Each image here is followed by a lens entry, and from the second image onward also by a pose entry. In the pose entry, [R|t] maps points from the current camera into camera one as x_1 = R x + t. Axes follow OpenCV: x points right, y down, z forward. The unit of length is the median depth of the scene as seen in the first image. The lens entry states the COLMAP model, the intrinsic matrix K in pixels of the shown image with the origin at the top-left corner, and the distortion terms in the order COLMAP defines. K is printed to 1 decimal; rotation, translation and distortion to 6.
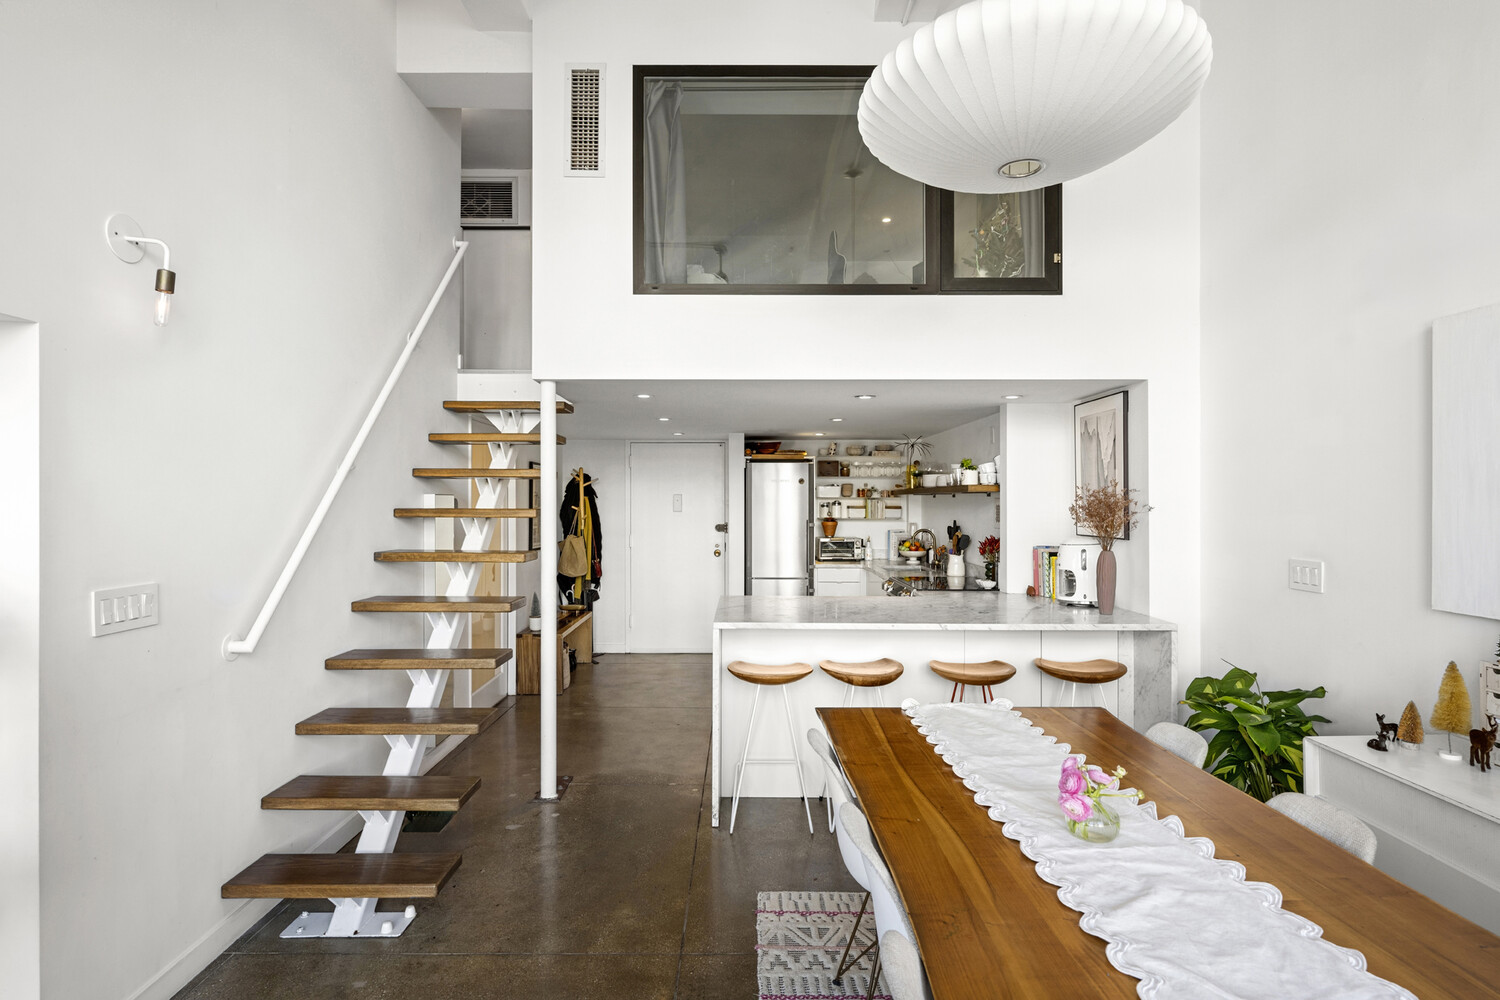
lens RADIAL K [[724.6, 0, 744.0], [0, 724.6, 496.0], [0, 0, 1]] dist [-0.019683, -0.001087]
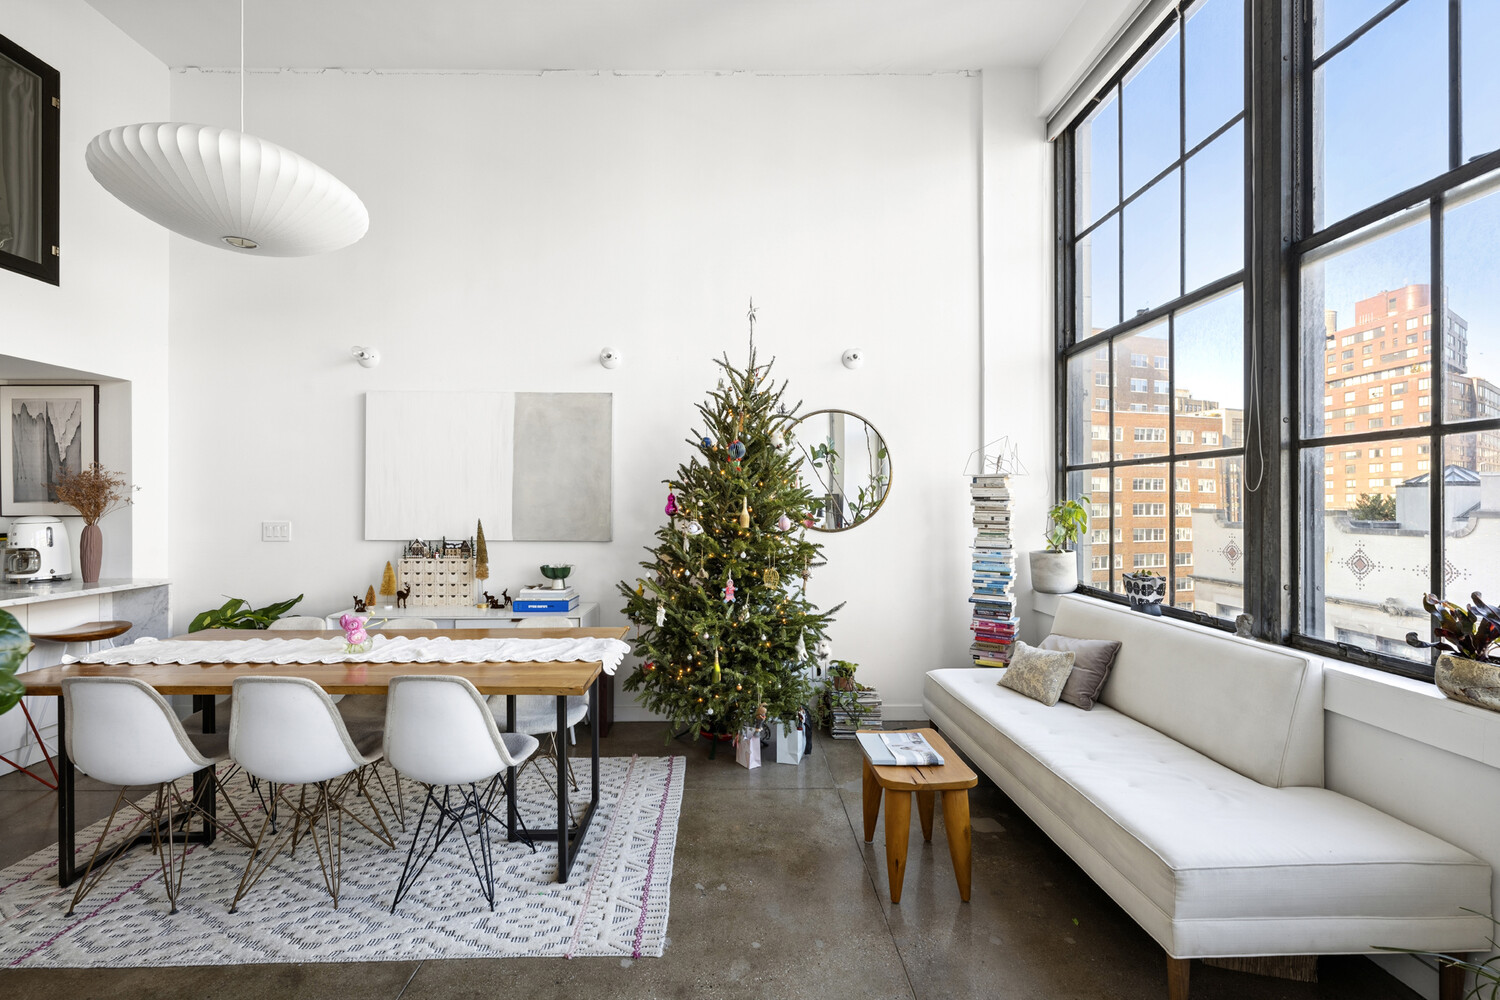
lens RADIAL K [[665.9, 0, 741.0], [0, 665.9, 504.4], [0, 0, 1]] dist [0.000283, -0.000283]
pose [[-0.008735, -0.004187, 0.999953, -0.297852], [-0.010429, 0.999937, 0.004096, 0.015335], [-0.999907, -0.010393, -0.008778, -0.002556]]
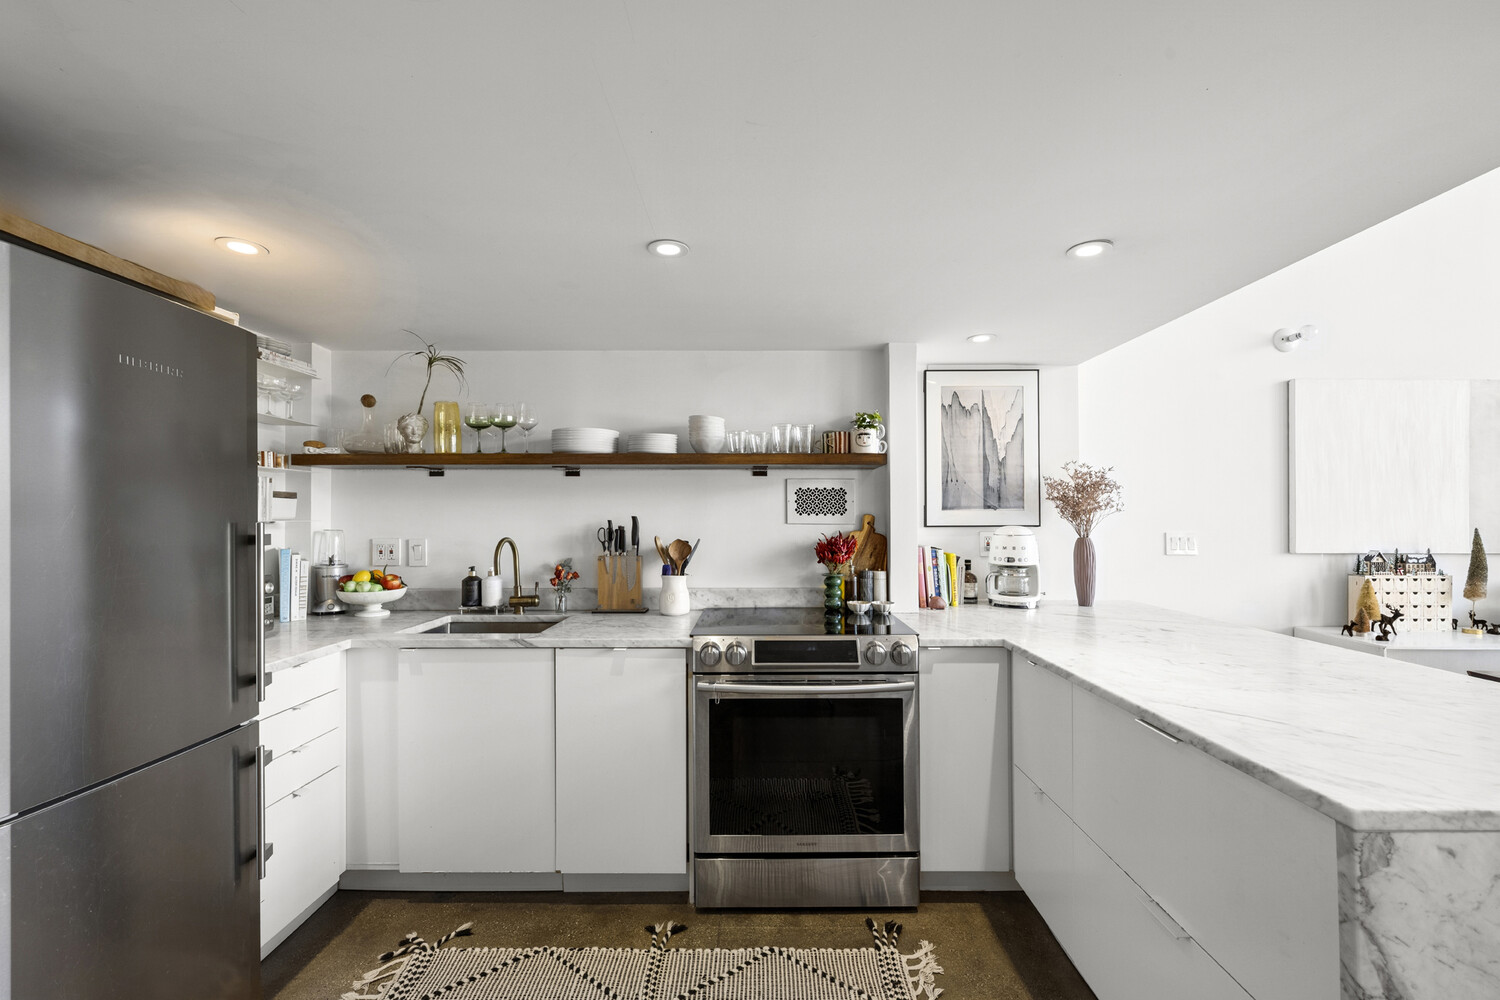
lens RADIAL K [[604.0, 0, 755.6], [0, 604.0, 512.1], [0, 0, 1]] dist [-0.000727, -0.000018]
pose [[0.001882, 0.002420, 0.999995, -0.150914], [-0.006887, 0.999973, -0.002407, 0.026493], [-0.999975, -0.006882, 0.001899, 0.776171]]
